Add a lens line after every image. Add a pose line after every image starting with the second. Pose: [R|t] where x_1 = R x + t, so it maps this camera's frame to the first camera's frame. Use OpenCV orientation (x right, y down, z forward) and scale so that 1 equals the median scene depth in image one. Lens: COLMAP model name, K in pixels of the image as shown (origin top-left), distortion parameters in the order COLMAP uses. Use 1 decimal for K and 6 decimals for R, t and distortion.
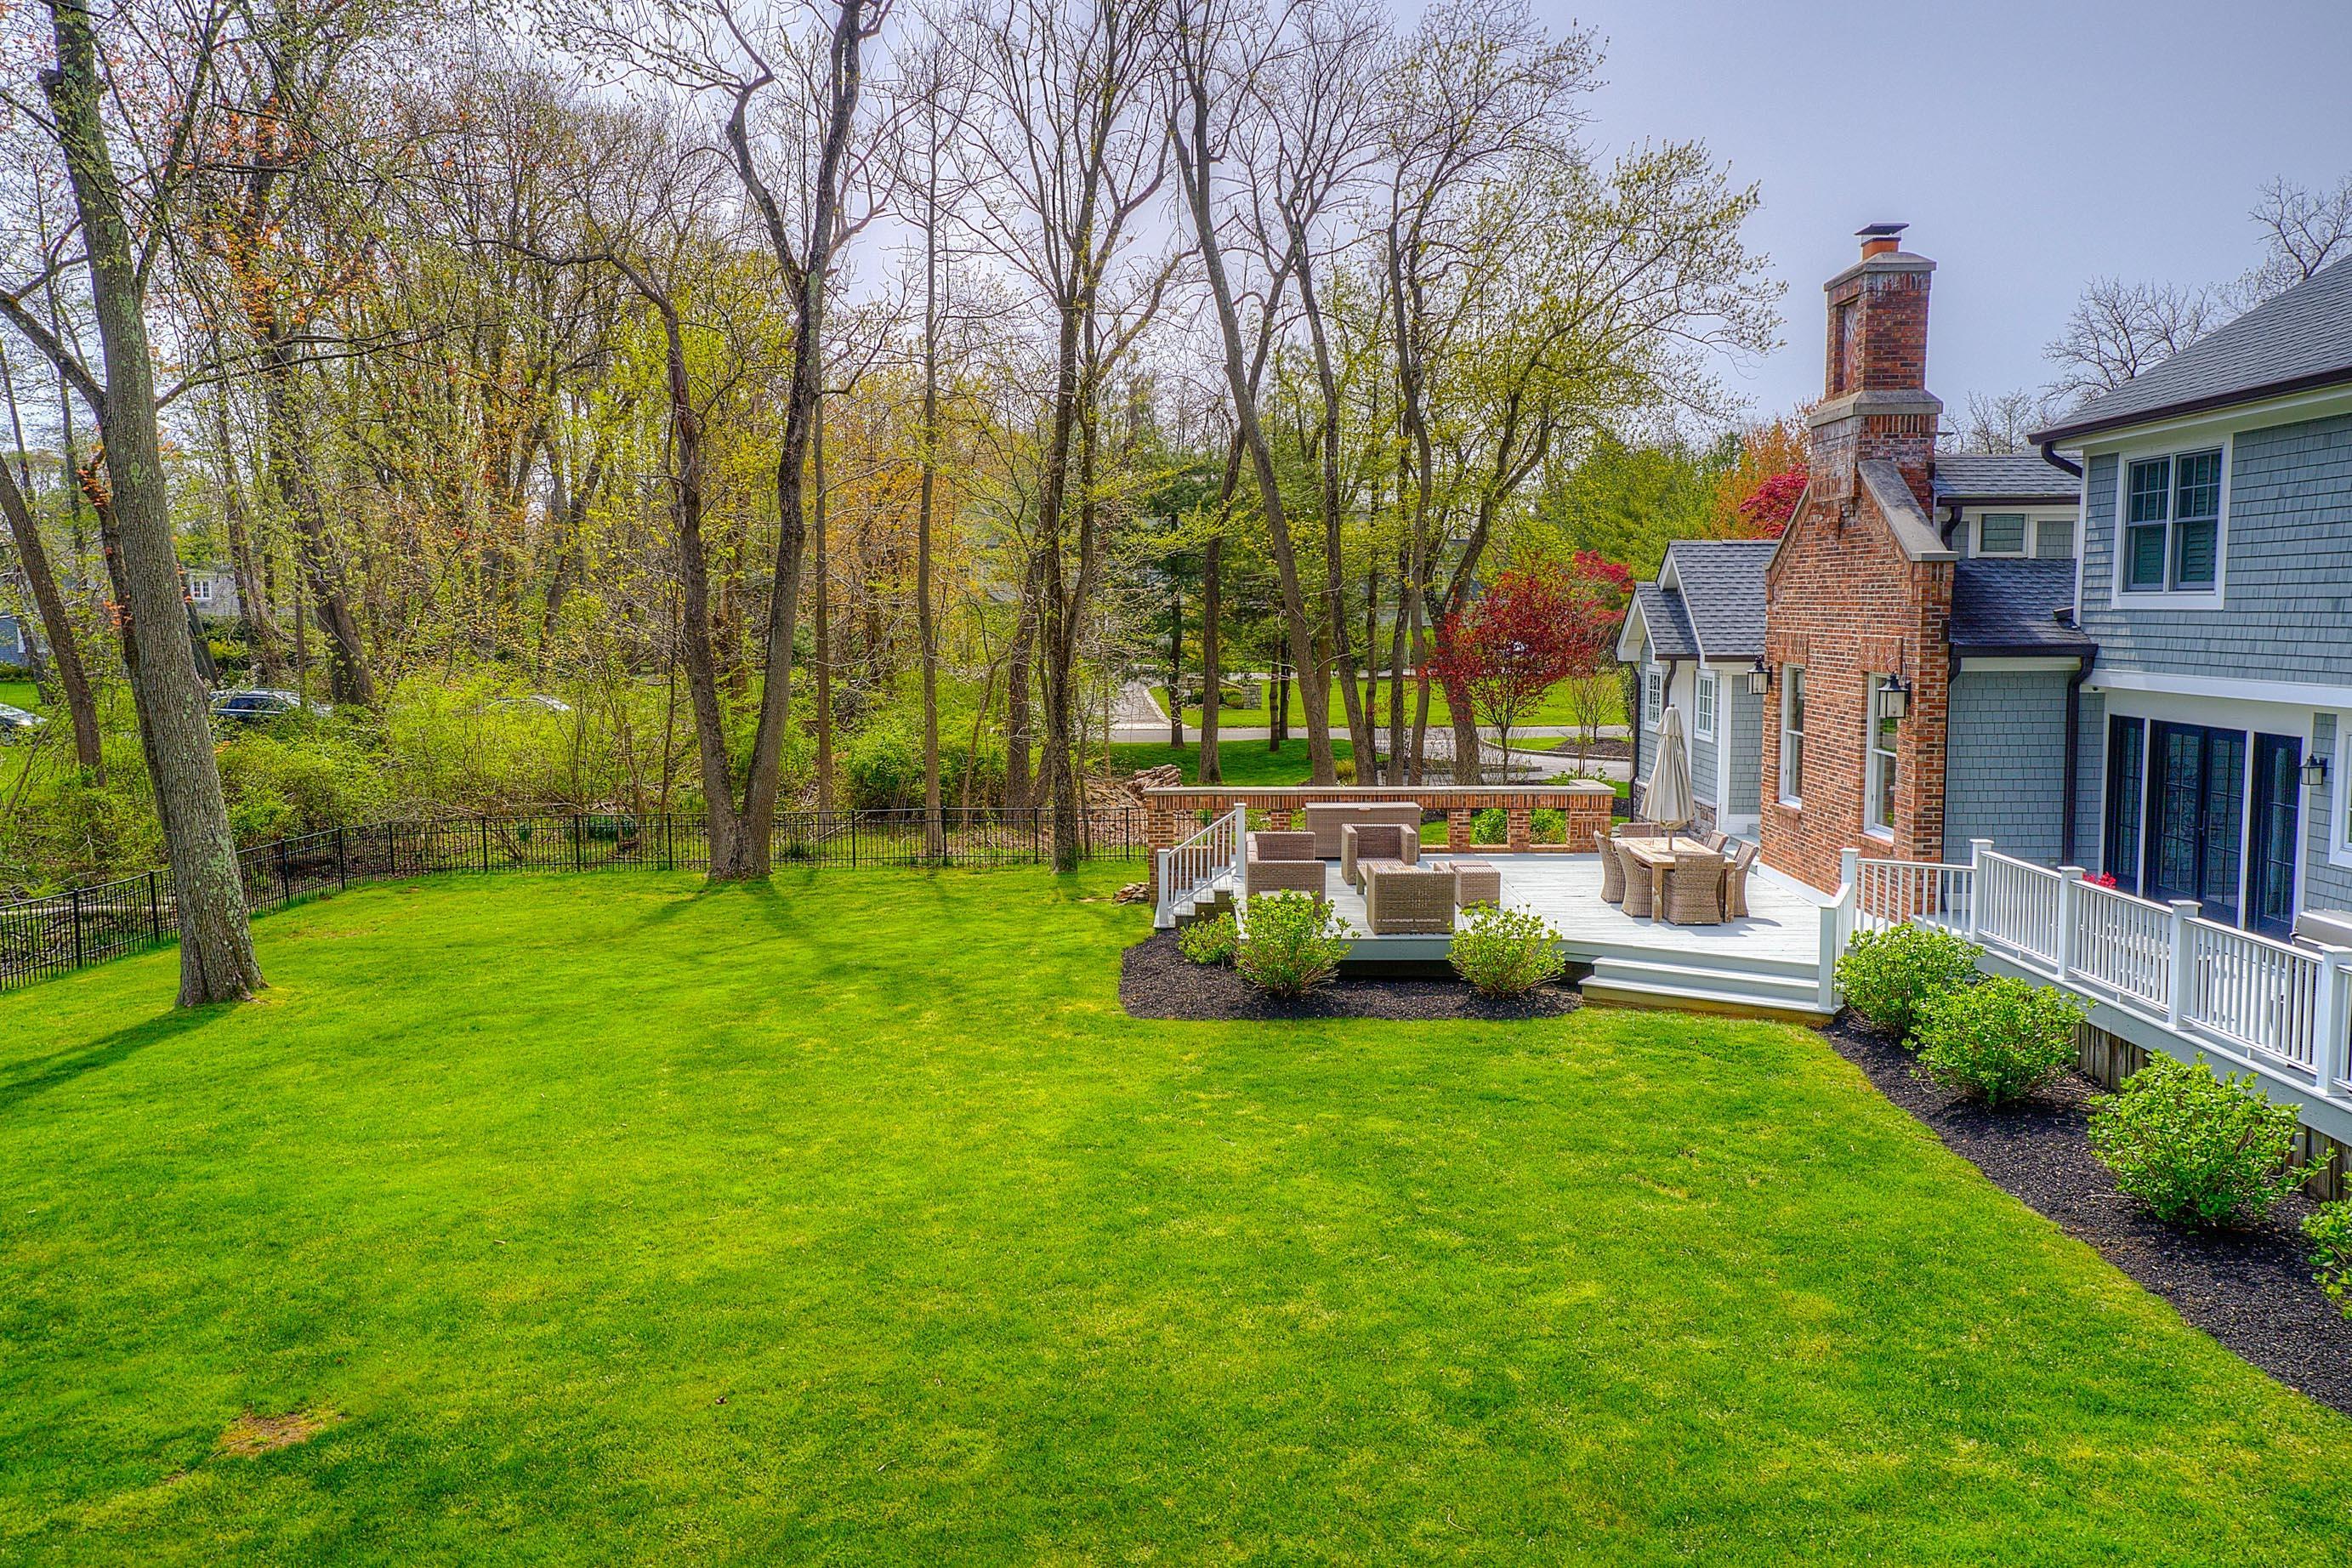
lens RADIAL K [[1866.9, 0, 1169.1], [0, 1866.9, 753.2], [0, 0, 1]] dist [0.021550, 0.038766]
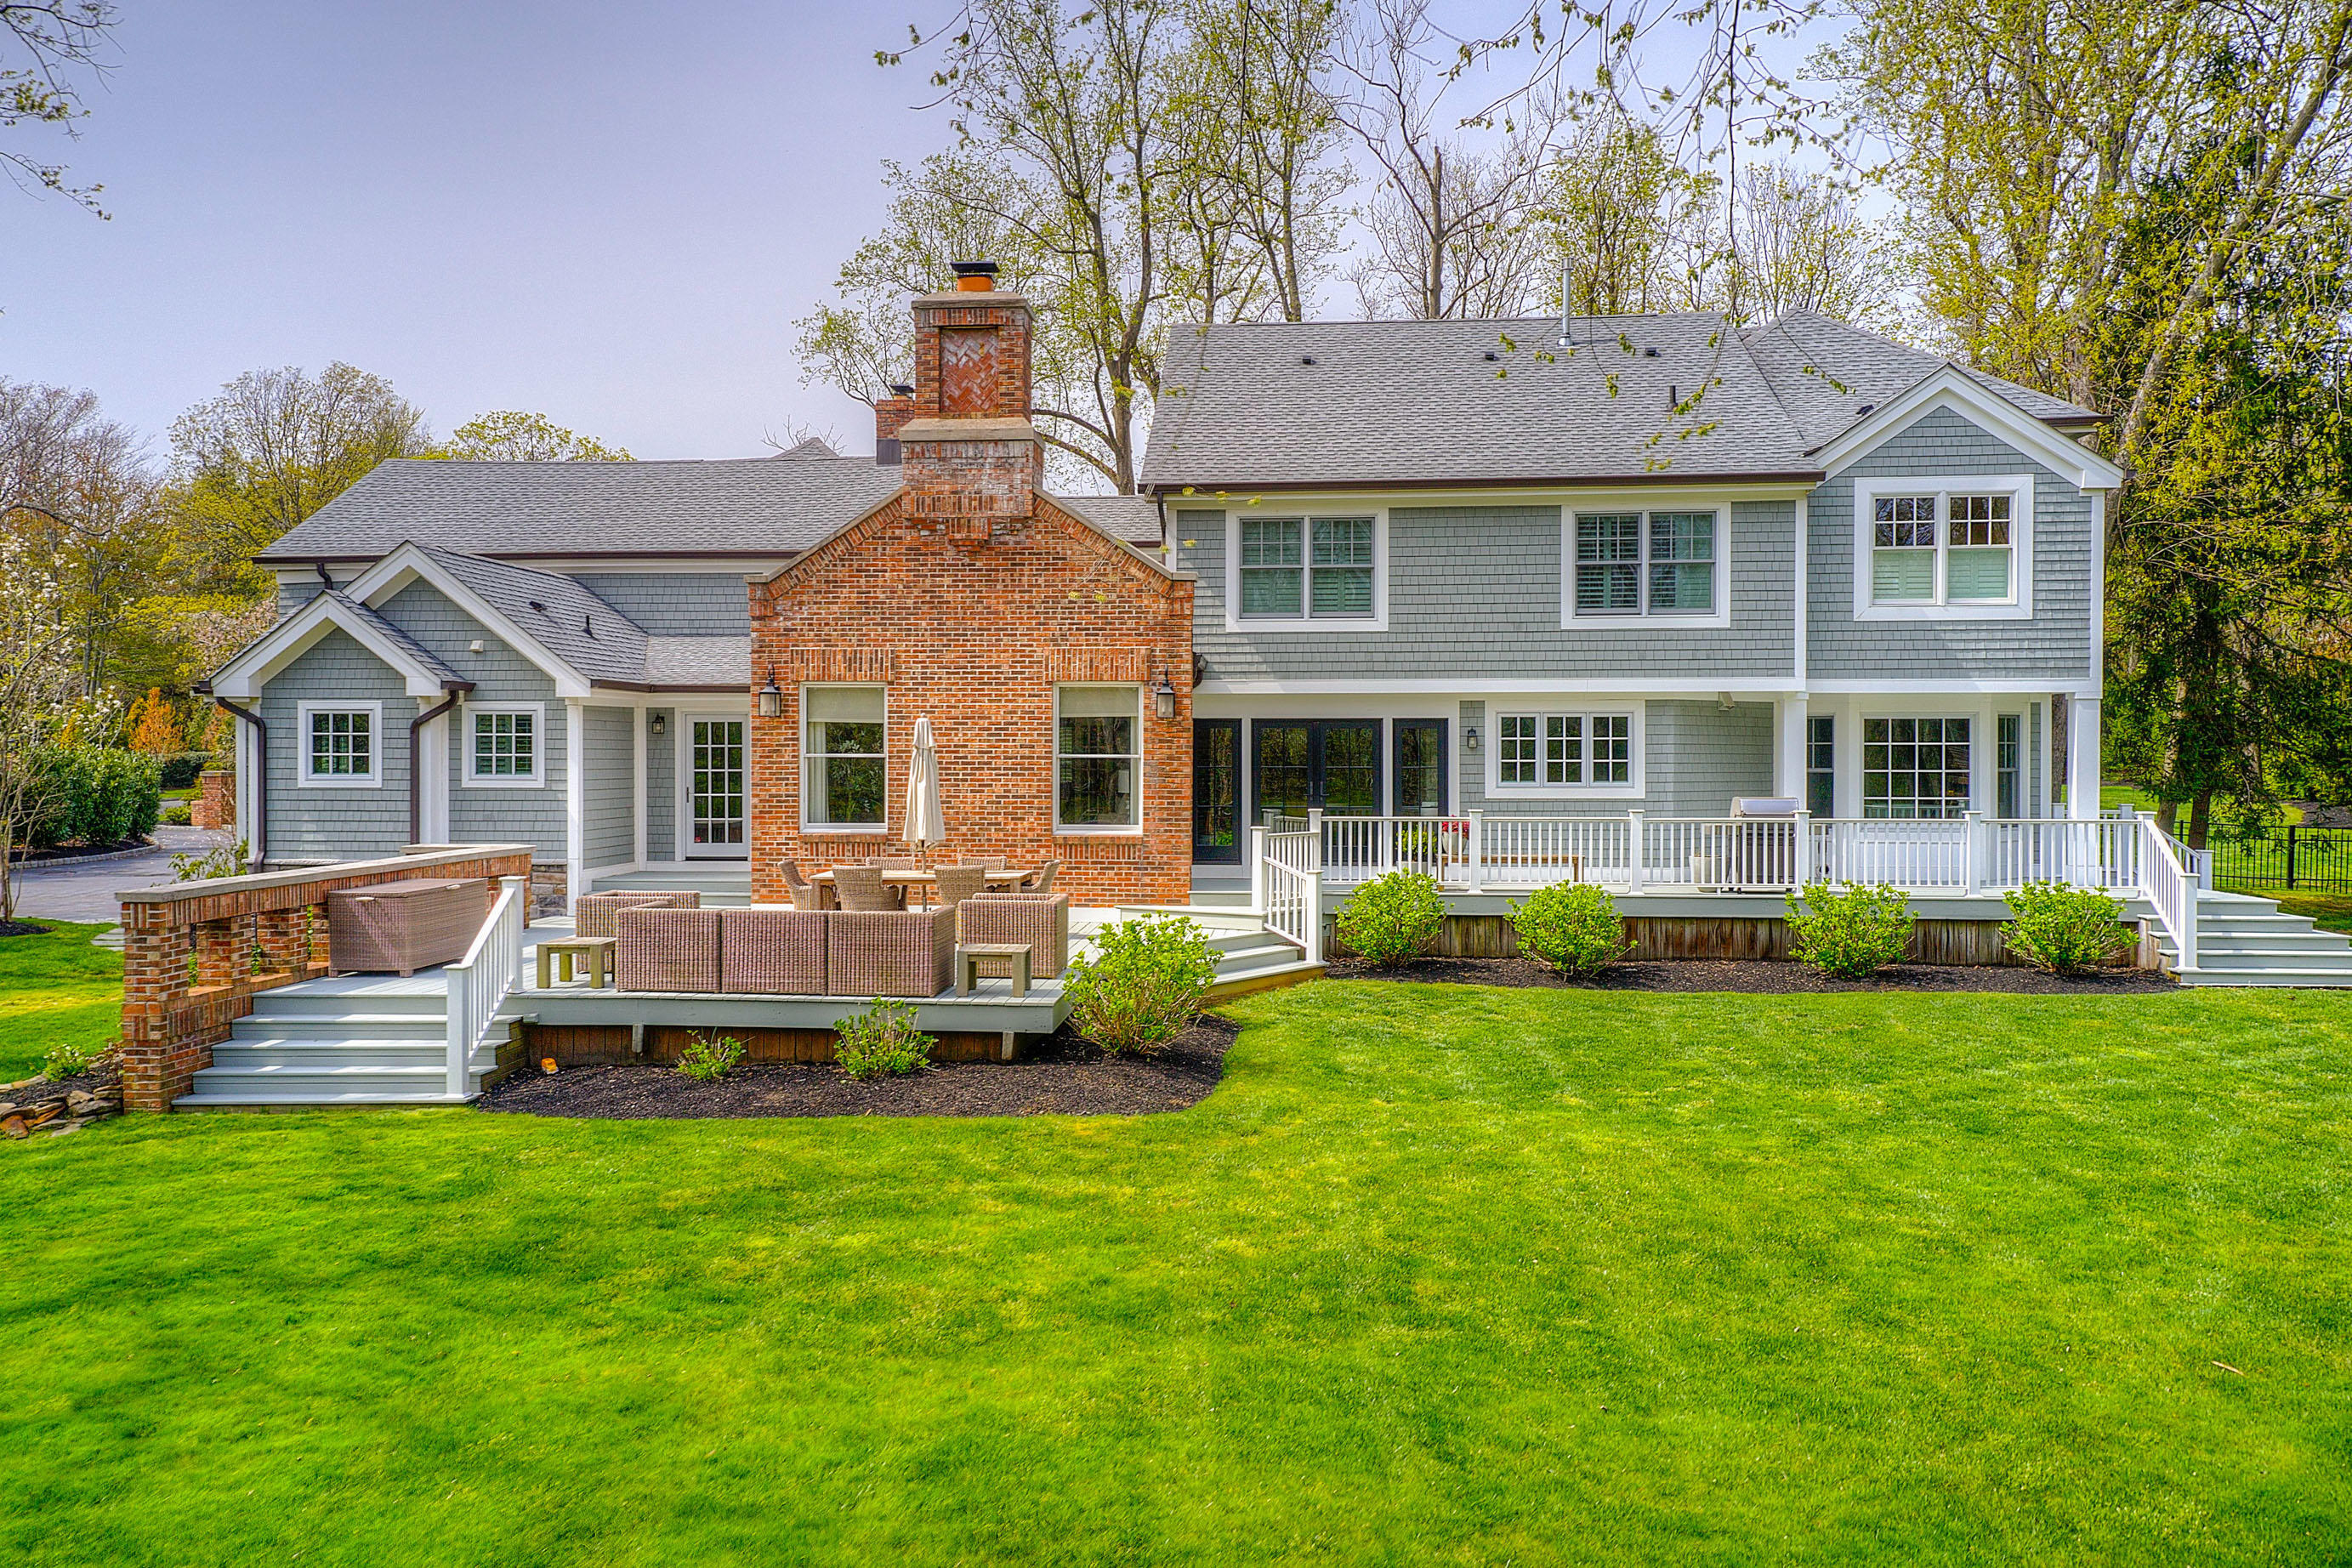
lens RADIAL K [[1866.9, 0, 1169.1], [0, 1866.9, 753.2], [0, 0, 1]] dist [0.021550, 0.038766]
pose [[0.076430, -0.015054, 0.996961, -0.784871], [0.079573, 0.996789, 0.008951, -0.010956], [-0.993895, 0.078647, 0.077383, 1.003712]]
